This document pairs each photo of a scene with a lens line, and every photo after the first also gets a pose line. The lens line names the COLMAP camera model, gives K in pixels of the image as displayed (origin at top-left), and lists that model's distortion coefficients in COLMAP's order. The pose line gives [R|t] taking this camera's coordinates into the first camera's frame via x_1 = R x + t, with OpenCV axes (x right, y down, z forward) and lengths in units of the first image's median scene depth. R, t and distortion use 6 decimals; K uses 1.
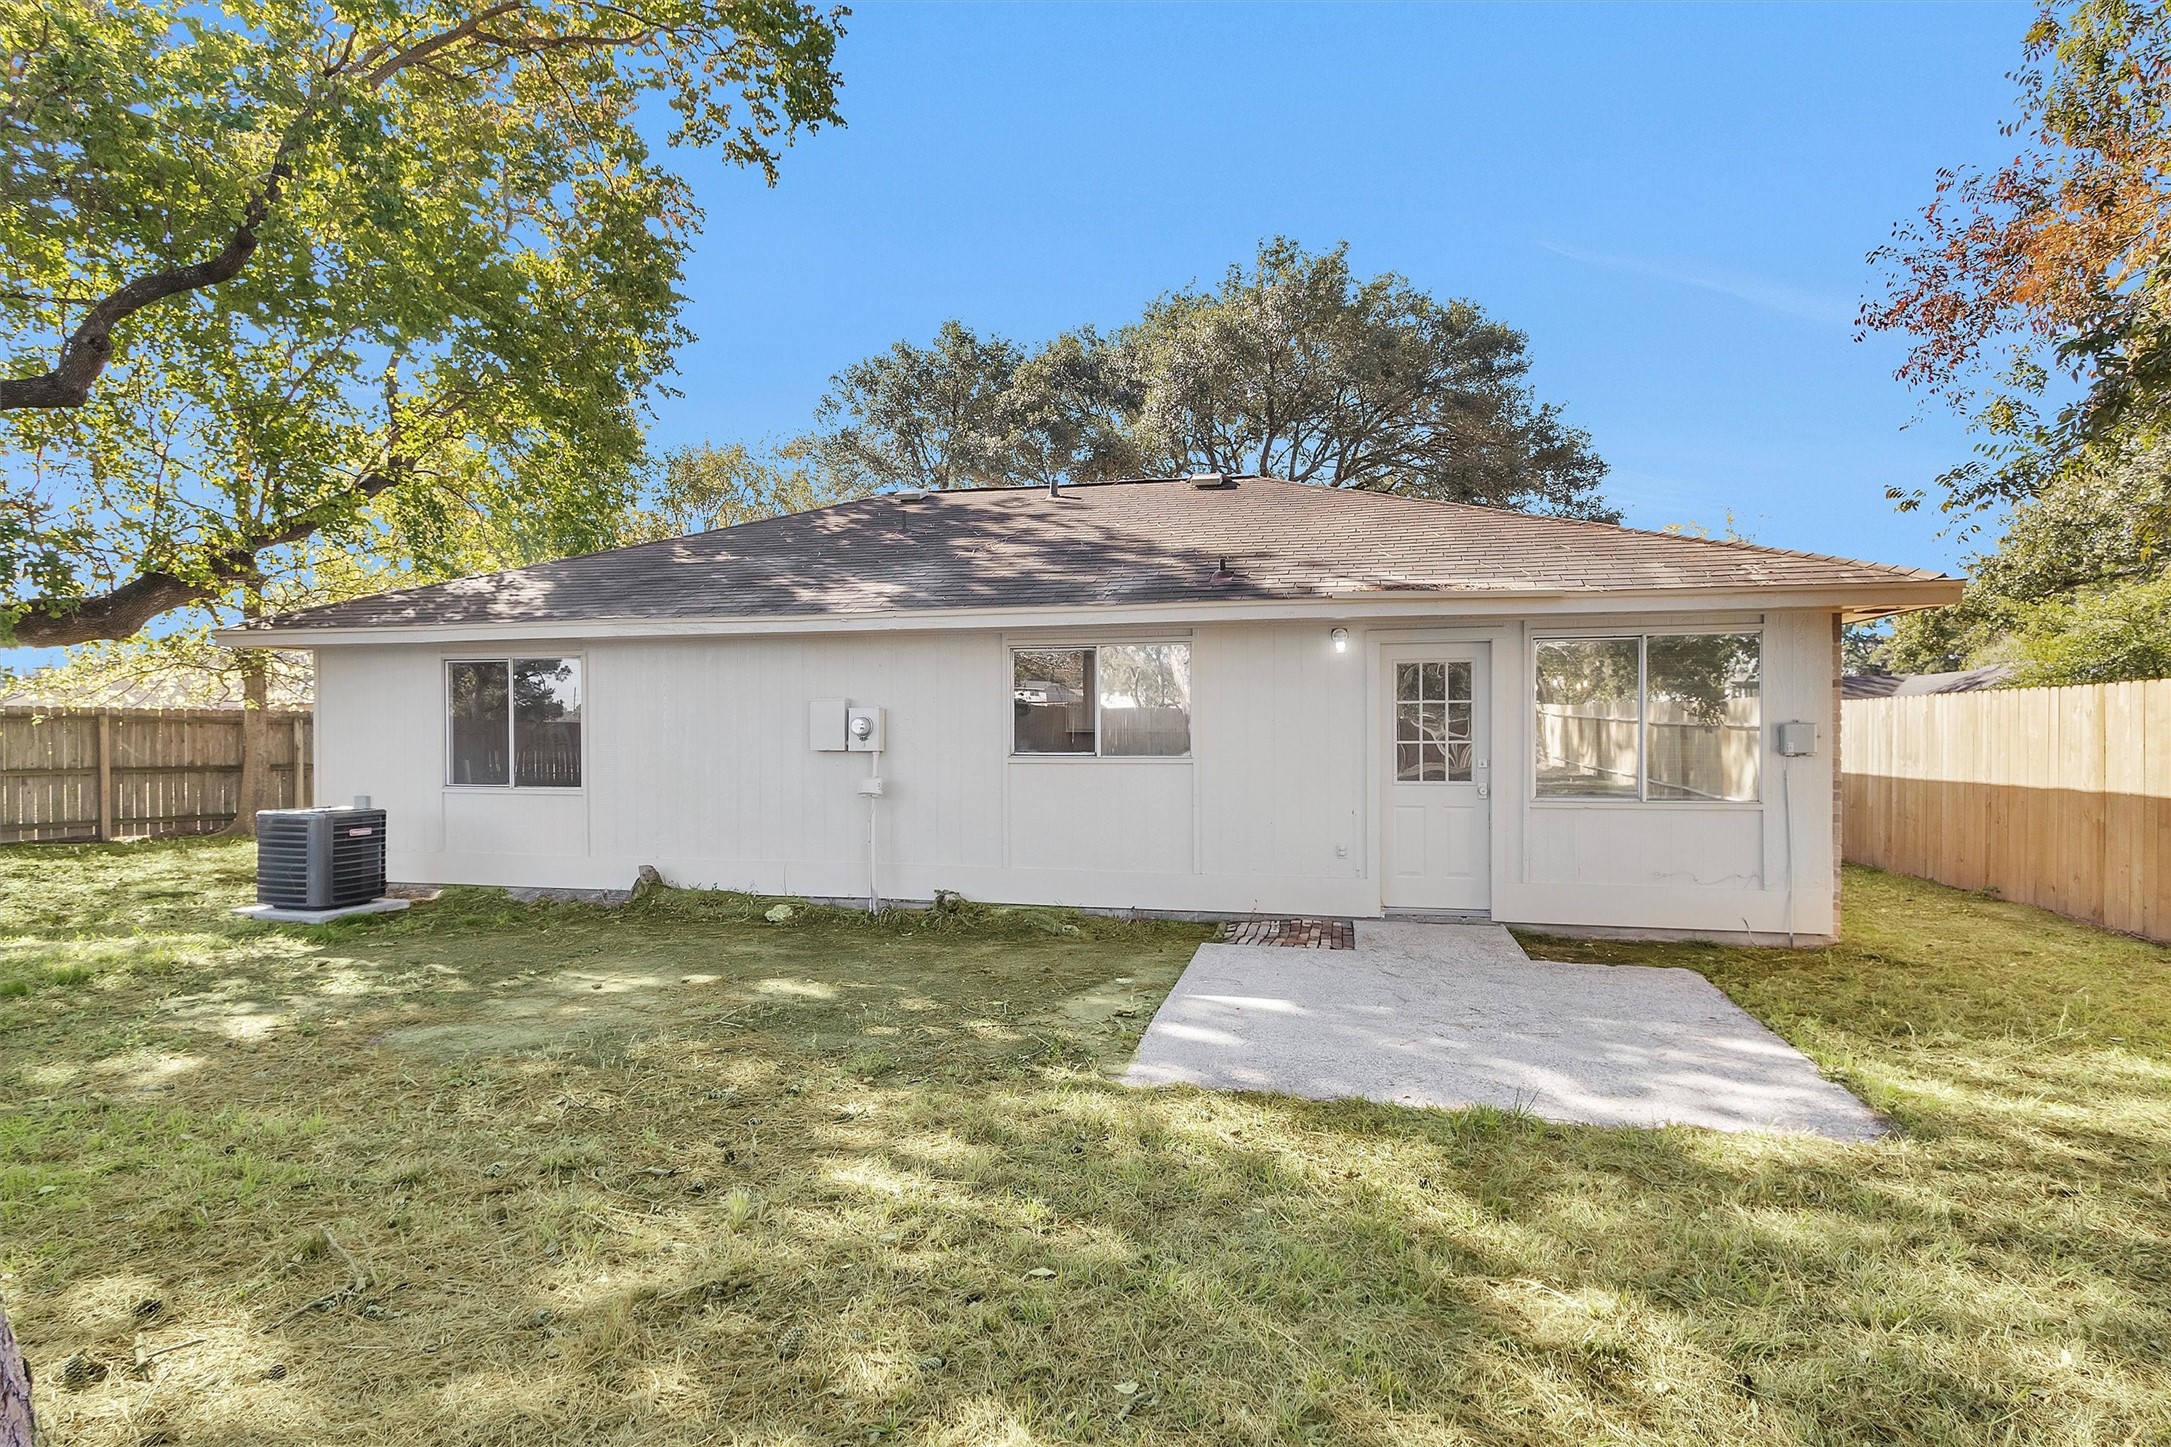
lens RADIAL K [[947.6, 0, 1085.8], [0, 947.6, 717.4], [0, 0, 1]] dist [0.000123, -0.000655]
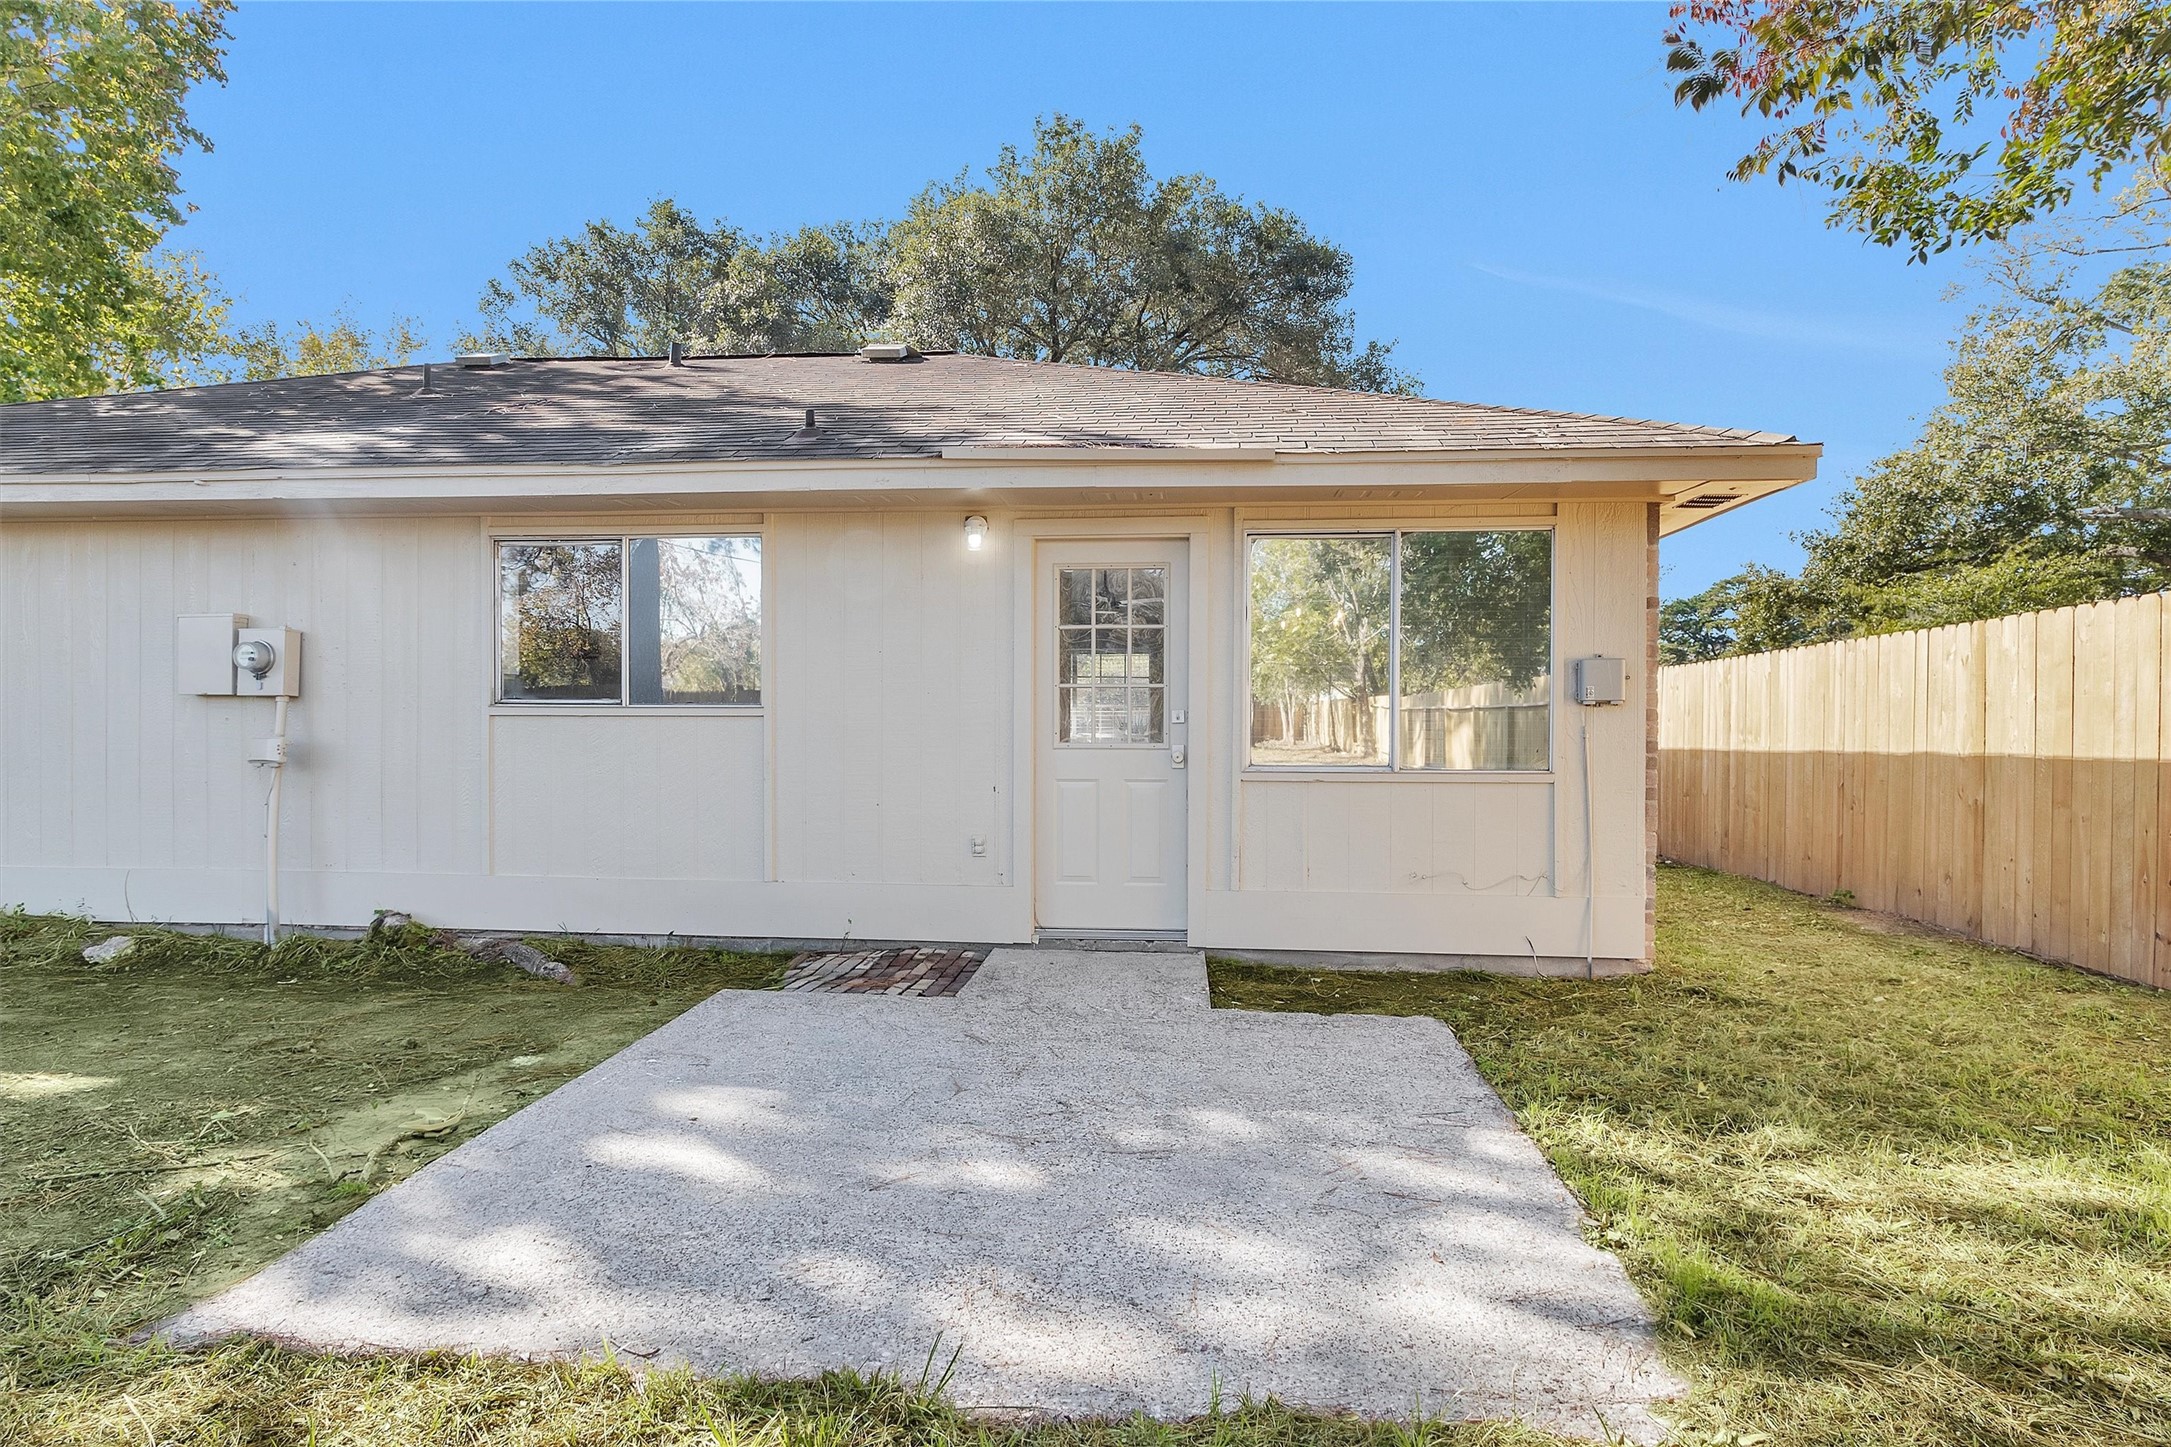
lens RADIAL K [[1006.6, 0, 1067.9], [0, 1006.6, 720.3], [0, 0, 1]] dist [0.001664, 0.000778]
pose [[0.993178, 0.010399, 0.116144, 0.237989], [-0.009991, 0.999942, -0.004094, 0.051370], [-0.116179, 0.002906, 0.993224, 0.265452]]
